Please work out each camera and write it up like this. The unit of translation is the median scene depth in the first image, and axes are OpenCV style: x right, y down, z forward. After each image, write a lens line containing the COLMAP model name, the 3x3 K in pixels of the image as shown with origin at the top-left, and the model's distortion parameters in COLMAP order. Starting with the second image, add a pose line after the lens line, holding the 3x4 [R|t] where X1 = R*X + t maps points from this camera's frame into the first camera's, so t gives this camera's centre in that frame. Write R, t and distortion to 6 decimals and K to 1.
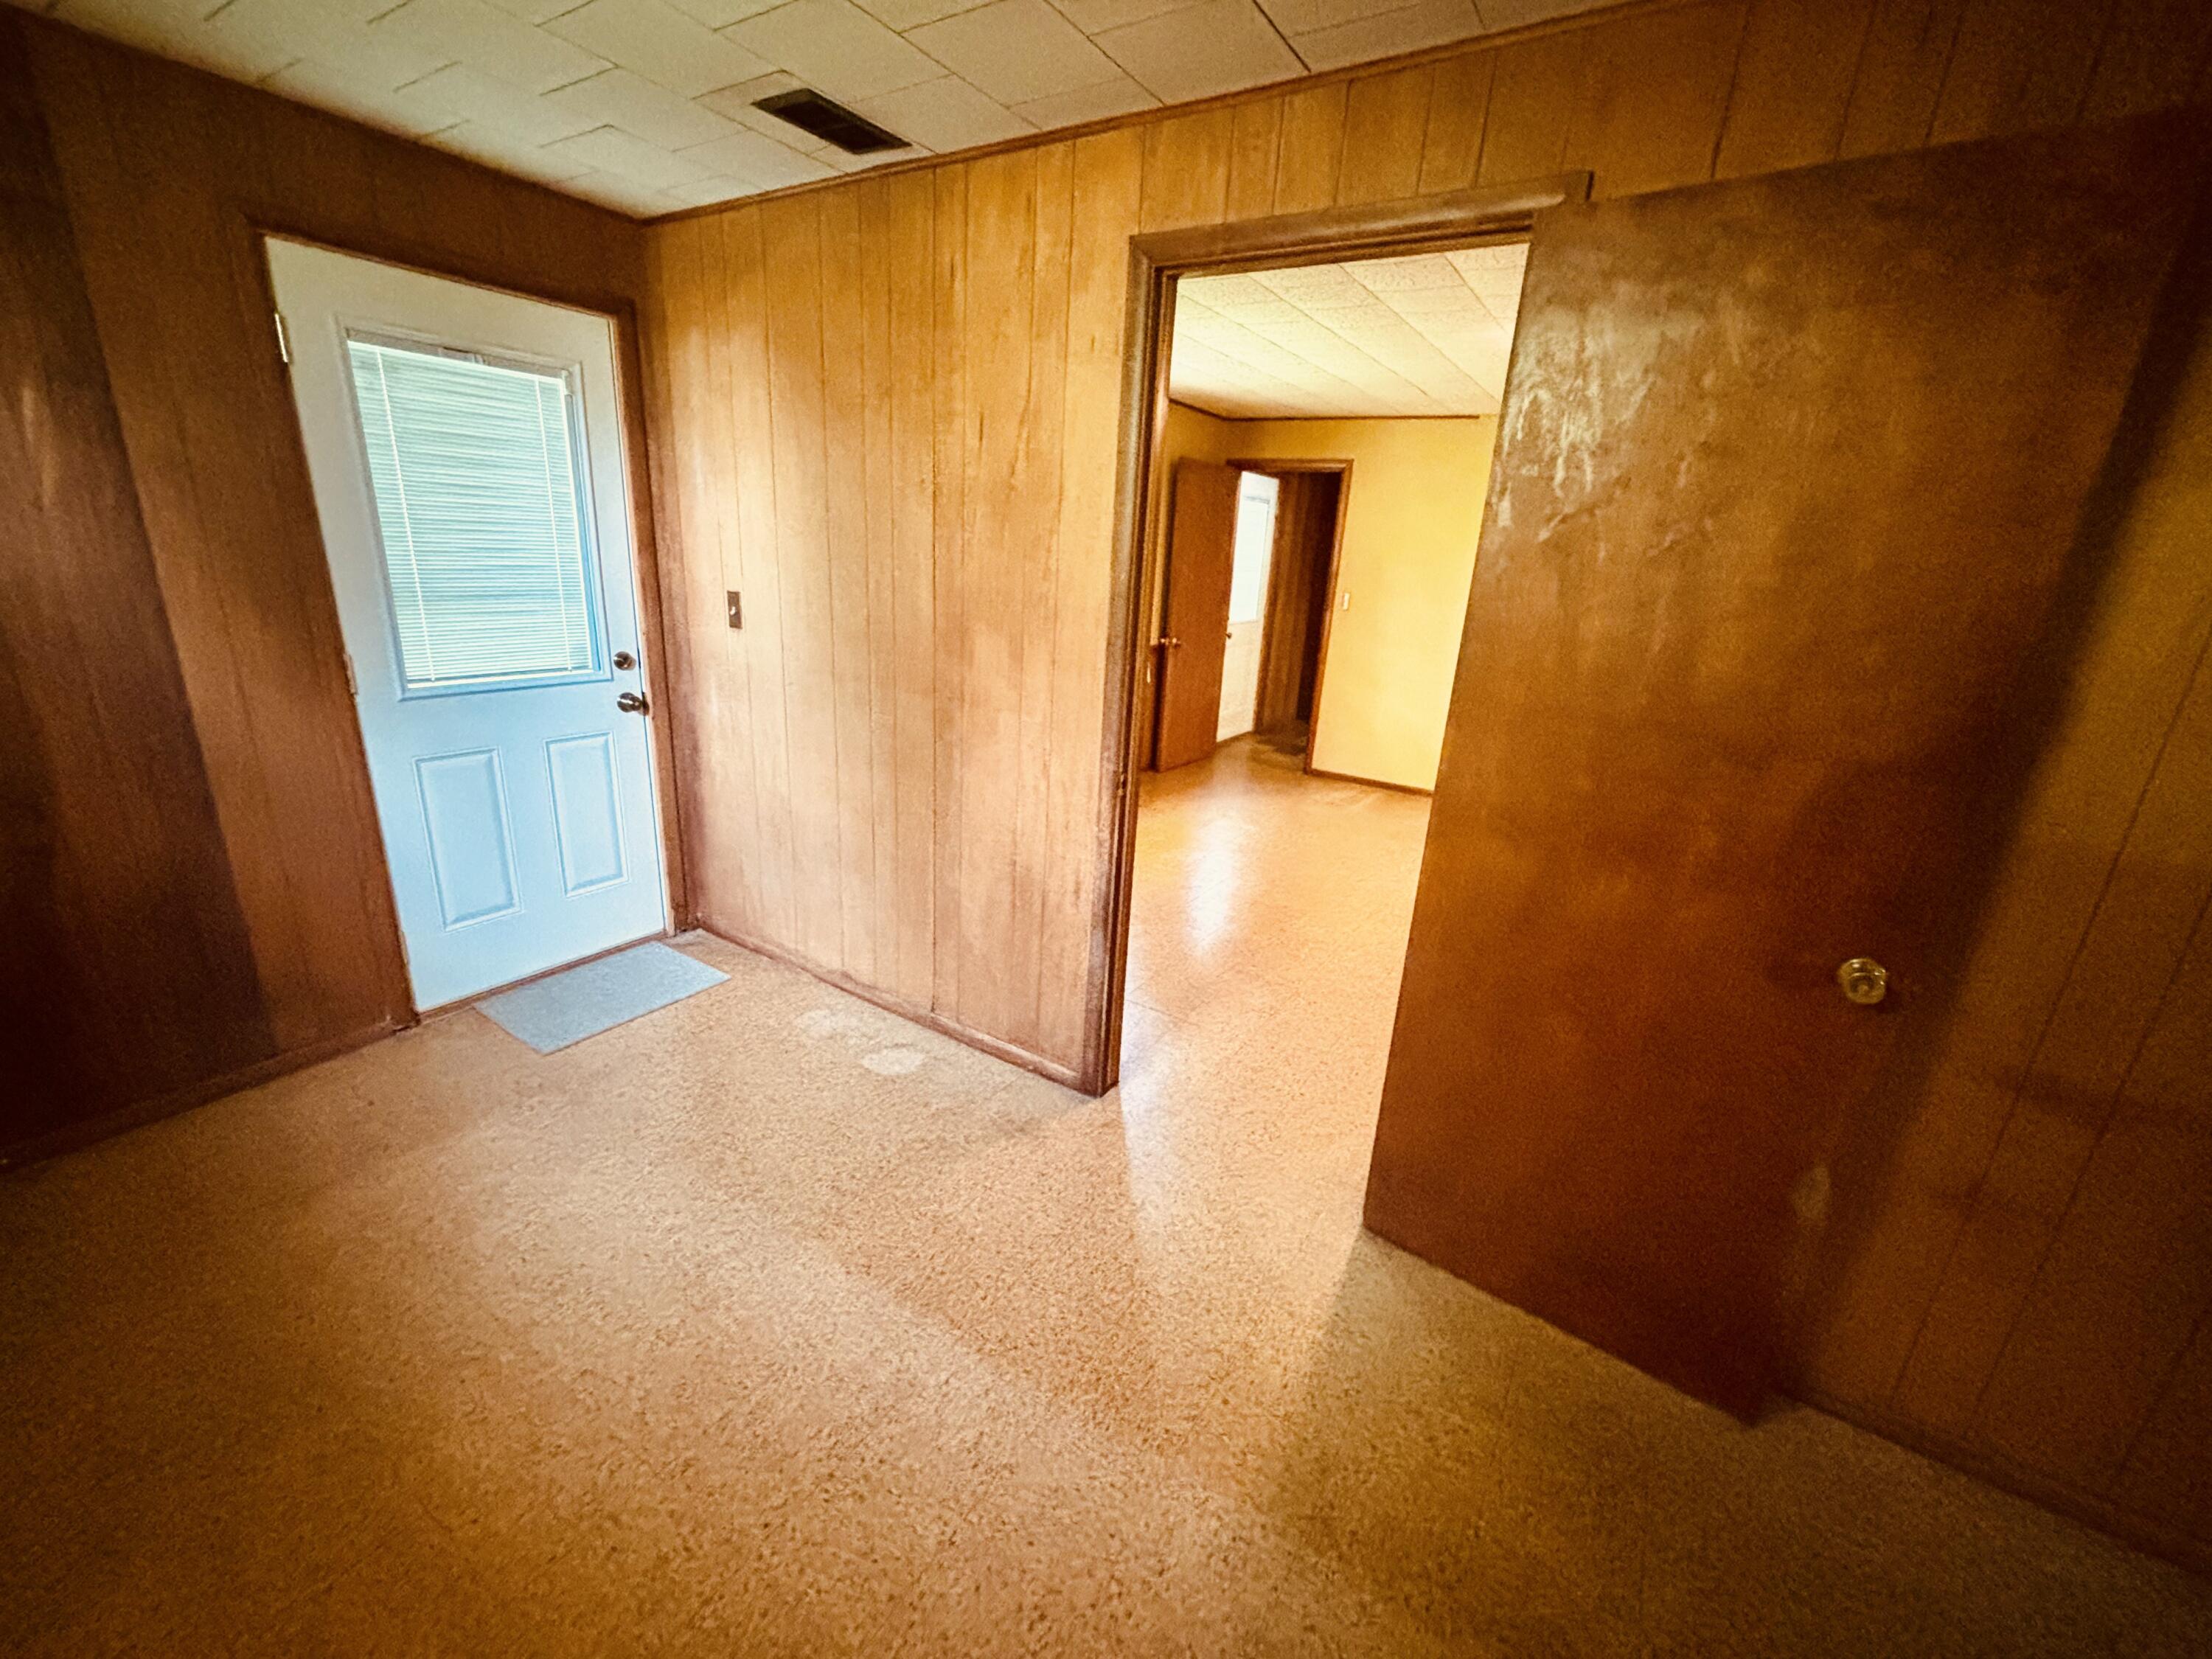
lens RADIAL K [[893.2, 0, 1106.2], [0, 893.2, 828.1], [0, 0, 1]] dist [0.005257, -0.001813]
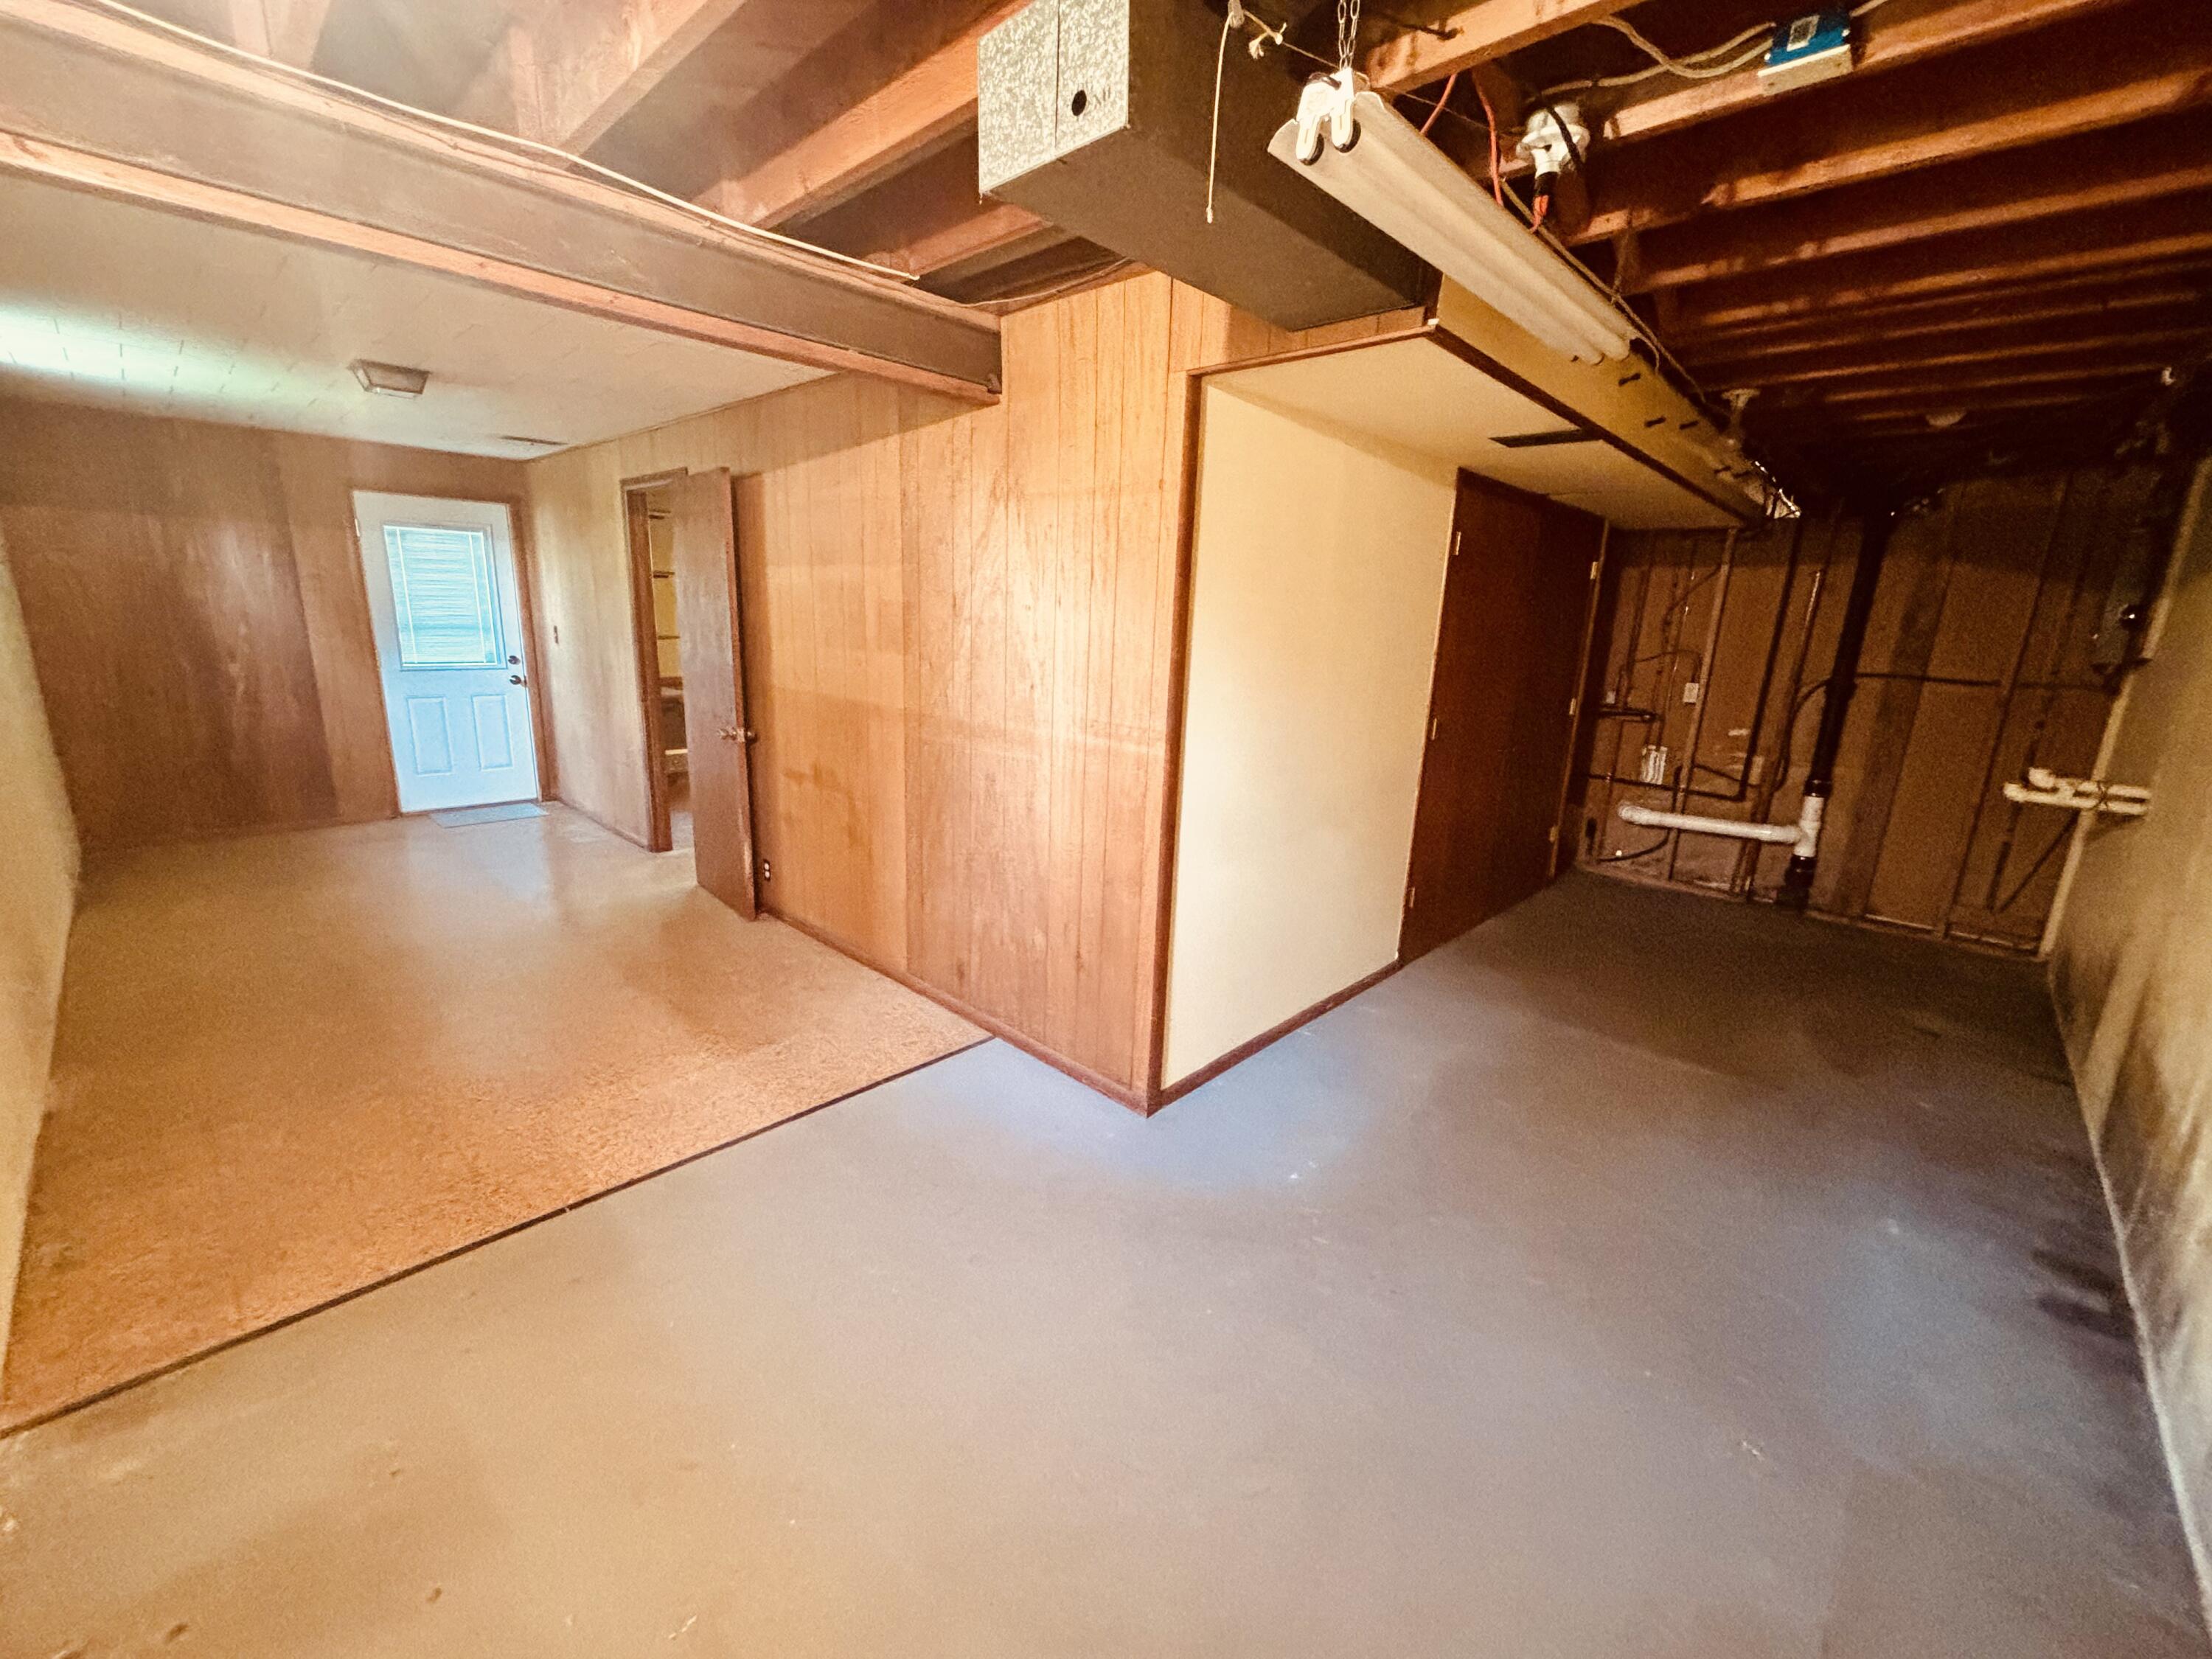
lens RADIAL K [[893.2, 0, 1105.6], [0, 893.2, 825.3], [0, 0, 1]] dist [0.005257, -0.001813]
pose [[0.980422, 0.023291, -0.195524, 1.354054], [-0.038094, 0.996656, -0.072291, 0.324791], [0.193186, 0.078324, 0.978031, -0.818100]]
